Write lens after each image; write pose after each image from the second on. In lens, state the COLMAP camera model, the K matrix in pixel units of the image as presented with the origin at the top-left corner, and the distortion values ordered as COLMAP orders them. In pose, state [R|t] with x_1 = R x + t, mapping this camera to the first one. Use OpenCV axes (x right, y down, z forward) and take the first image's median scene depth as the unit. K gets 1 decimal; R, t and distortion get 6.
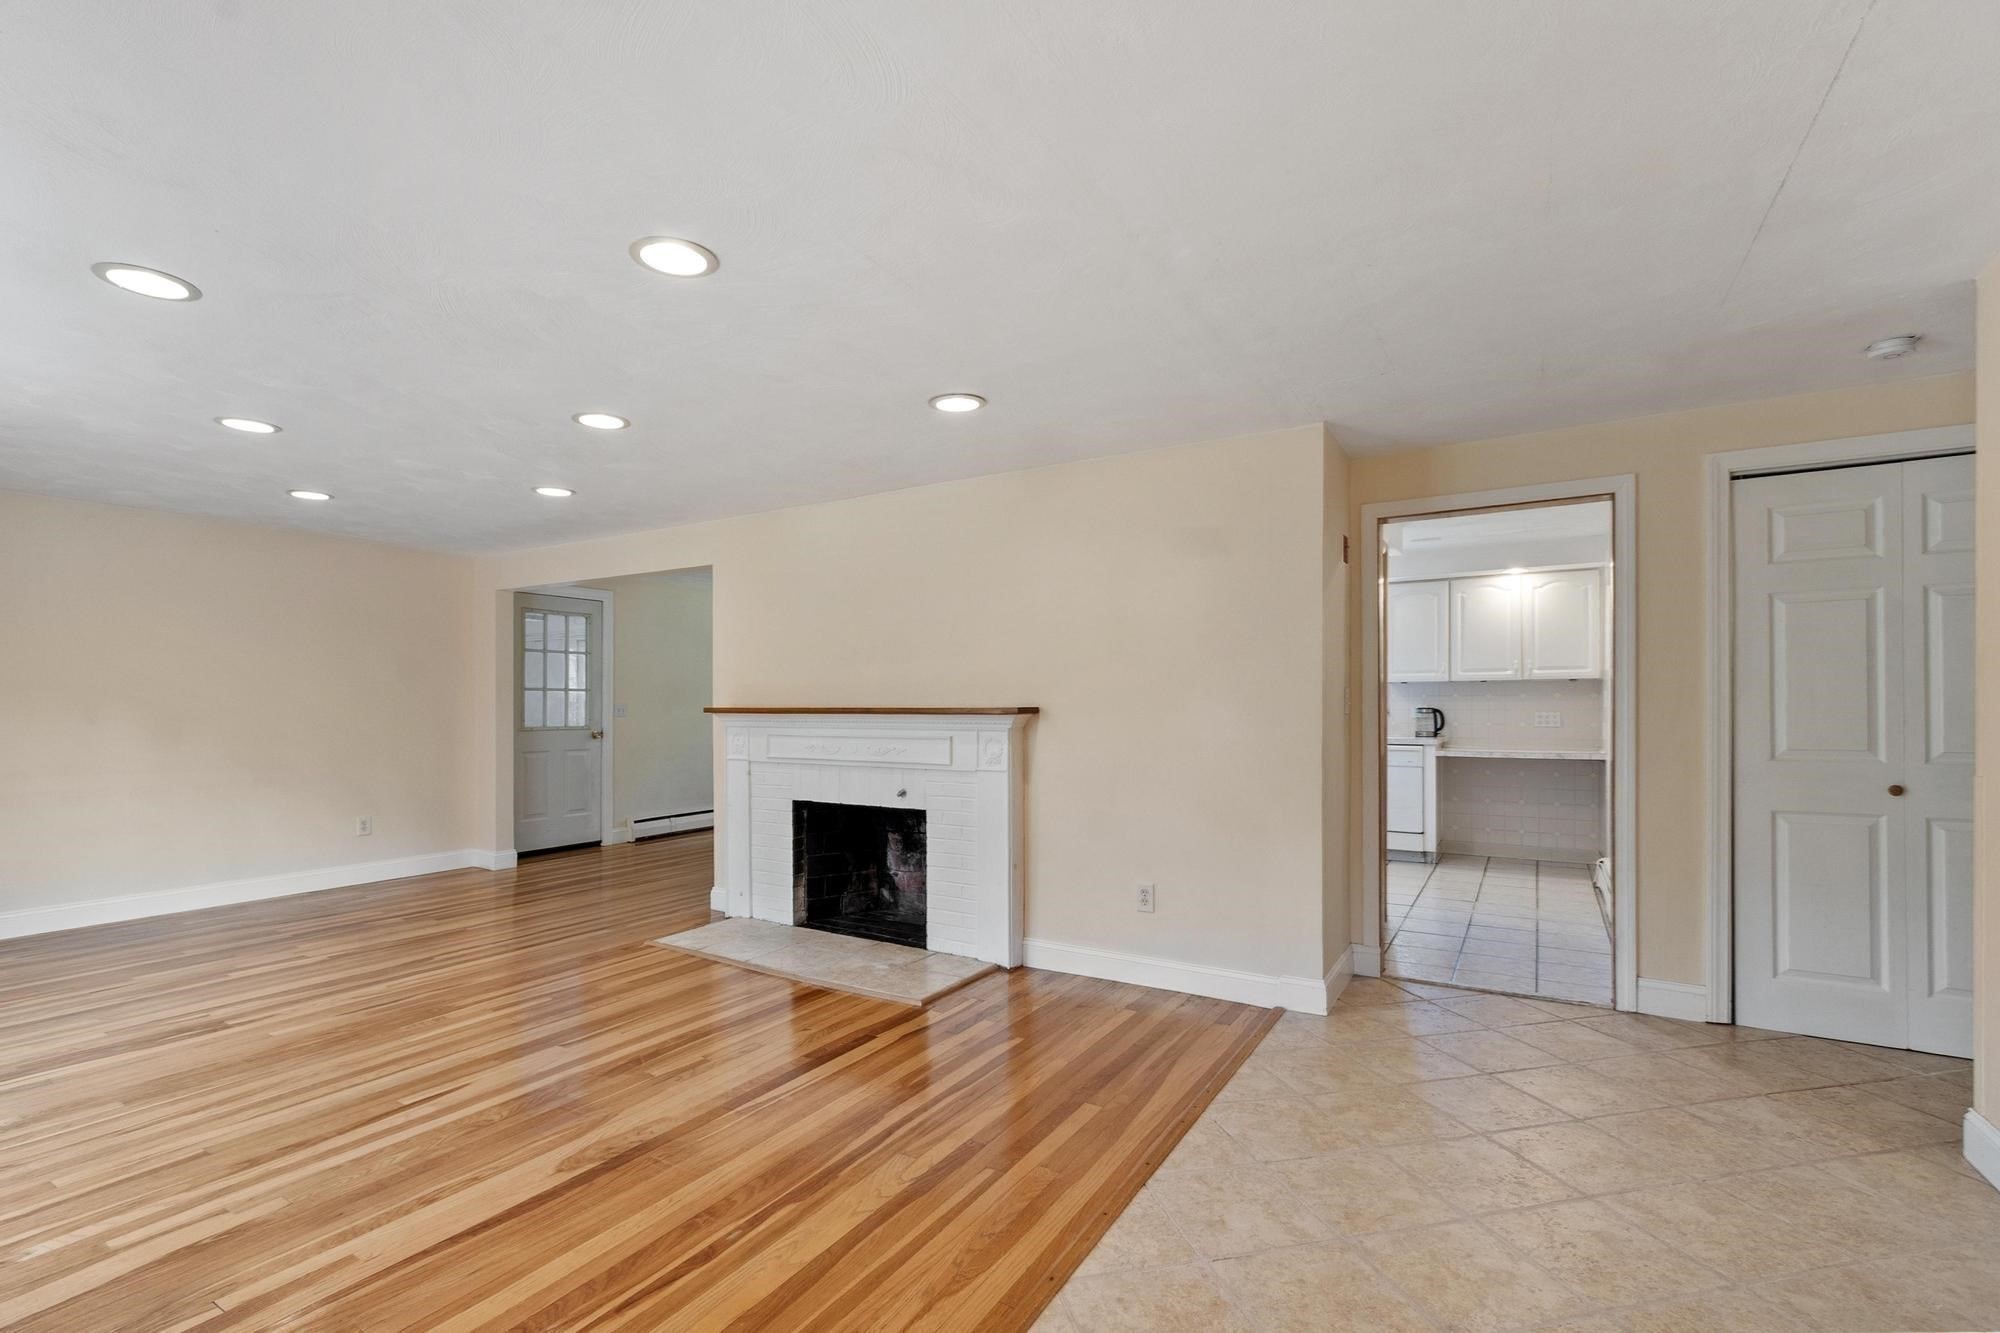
lens RADIAL K [[883.4, 0, 976.7], [0, 883.4, 691.1], [0, 0, 1]] dist [0.002438, 0.000714]
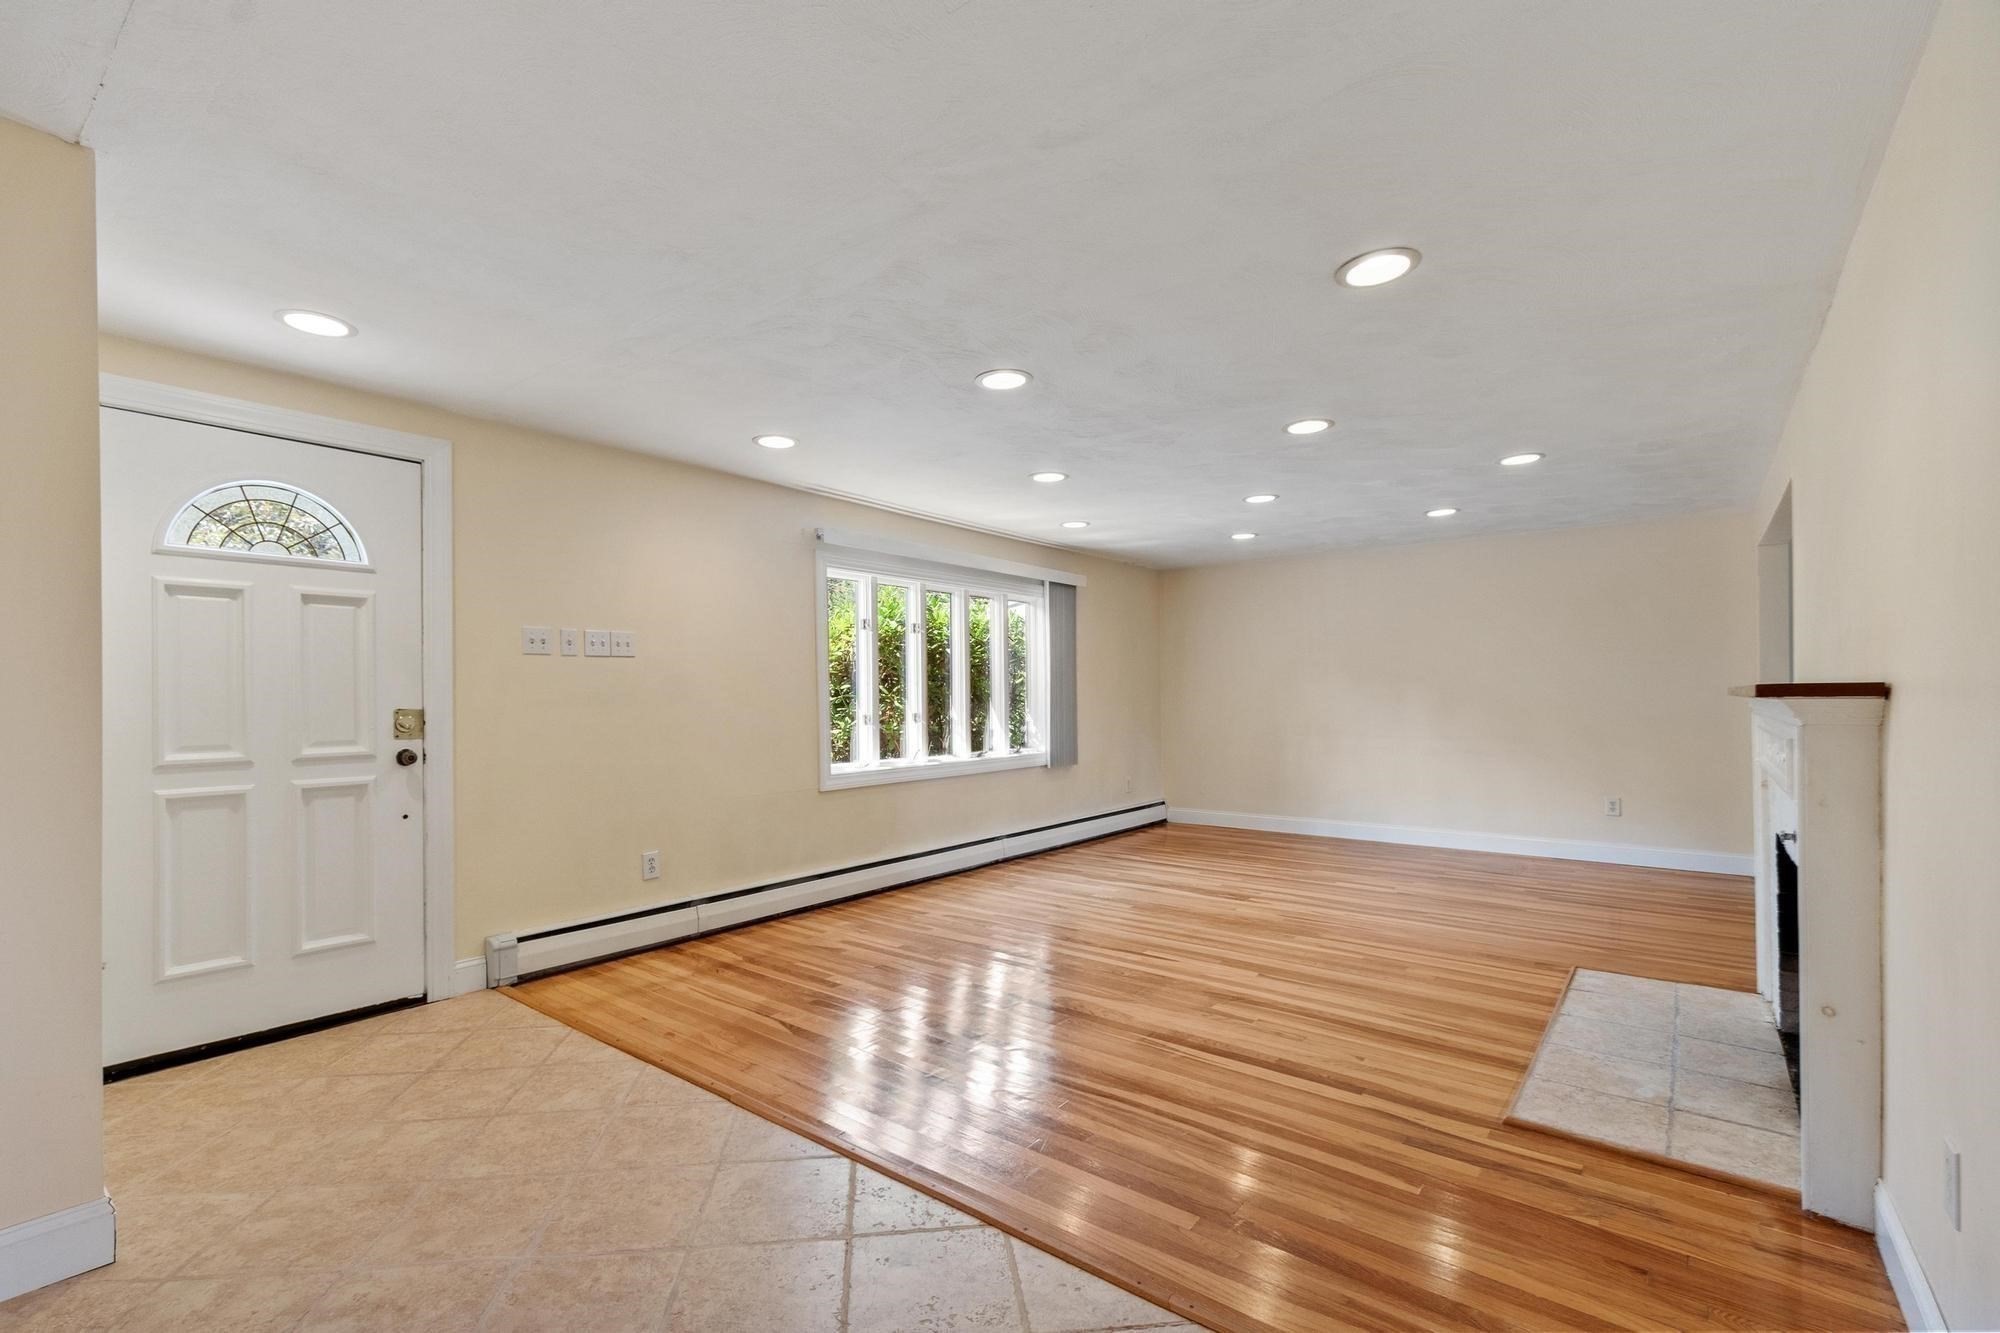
lens RADIAL K [[883.4, 0, 976.7], [0, 883.4, 691.1], [0, 0, 1]] dist [0.002438, 0.000714]
pose [[-0.120074, -0.002203, -0.992763, 0.703436], [0.022651, 0.999731, -0.004958, 0.017656], [0.992507, -0.023083, -0.119992, 0.724307]]
